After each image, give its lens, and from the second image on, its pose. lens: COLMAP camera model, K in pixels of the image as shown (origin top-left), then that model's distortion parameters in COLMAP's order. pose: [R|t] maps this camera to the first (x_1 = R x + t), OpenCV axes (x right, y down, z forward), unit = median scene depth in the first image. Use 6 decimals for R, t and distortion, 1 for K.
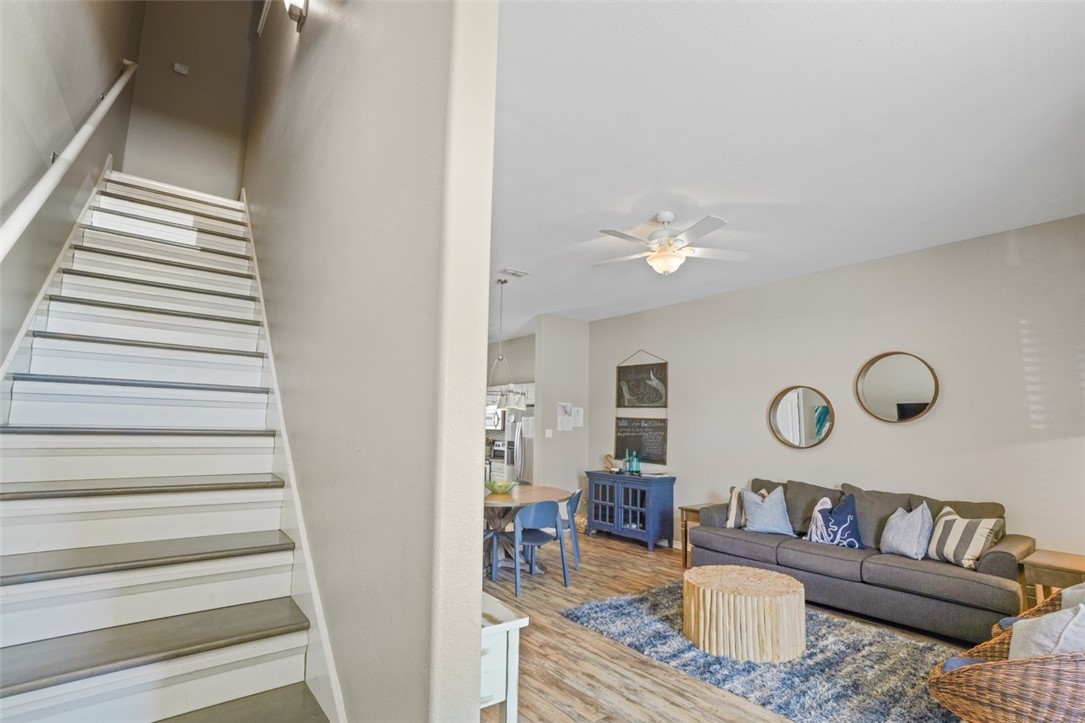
lens RADIAL K [[506.8, 0, 546.7], [0, 506.8, 377.7], [0, 0, 1]] dist [0.010127, 0.001830]
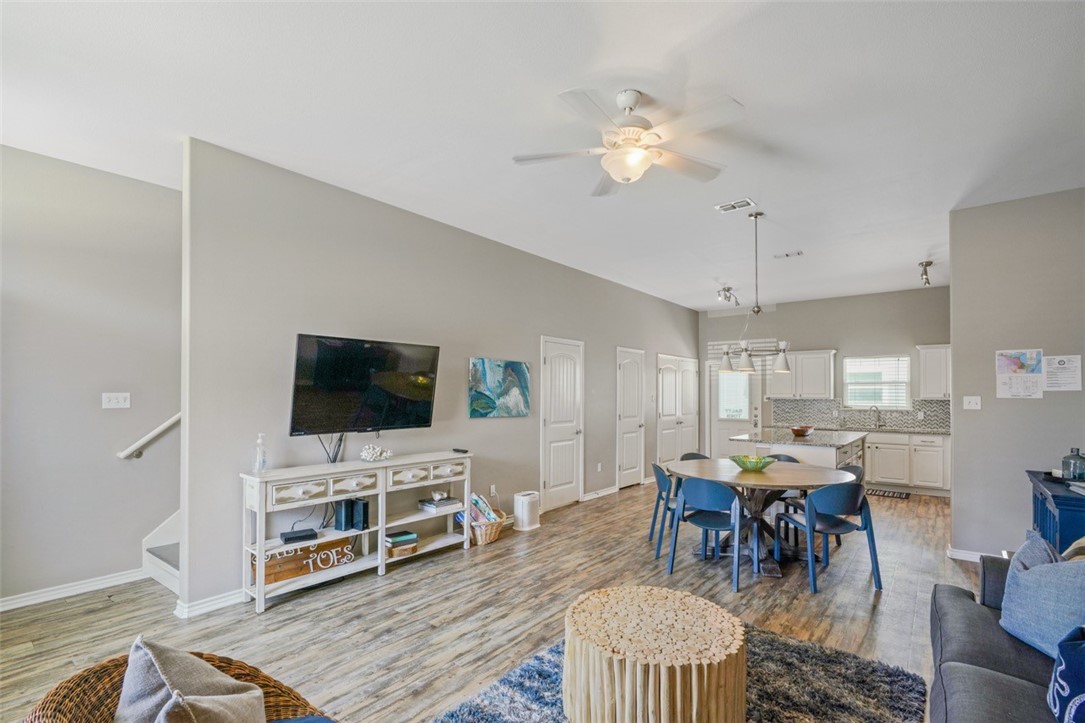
lens RADIAL K [[506.8, 0, 565.5], [0, 506.8, 392.9], [0, 0, 1]] dist [0.010127, 0.001830]
pose [[0.224185, -0.015047, -0.974430, 0.811852], [0.097902, 0.995170, 0.007157, 0.075004], [0.969617, -0.097003, 0.224576, 0.633264]]
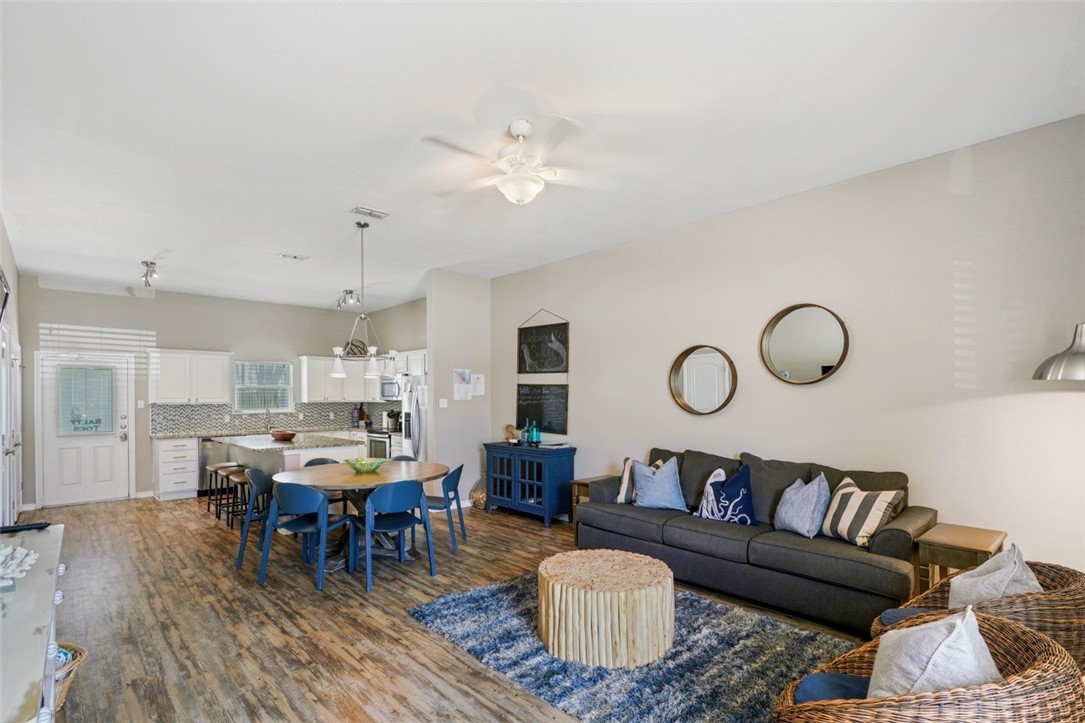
lens RADIAL K [[506.8, 0, 530.7], [0, 506.8, 392.3], [0, 0, 1]] dist [0.010127, 0.001830]
pose [[0.998522, -0.017529, 0.051449, 0.184740], [0.012849, 0.995865, 0.089936, 0.018980], [-0.052813, -0.089142, 0.994618, 0.155583]]
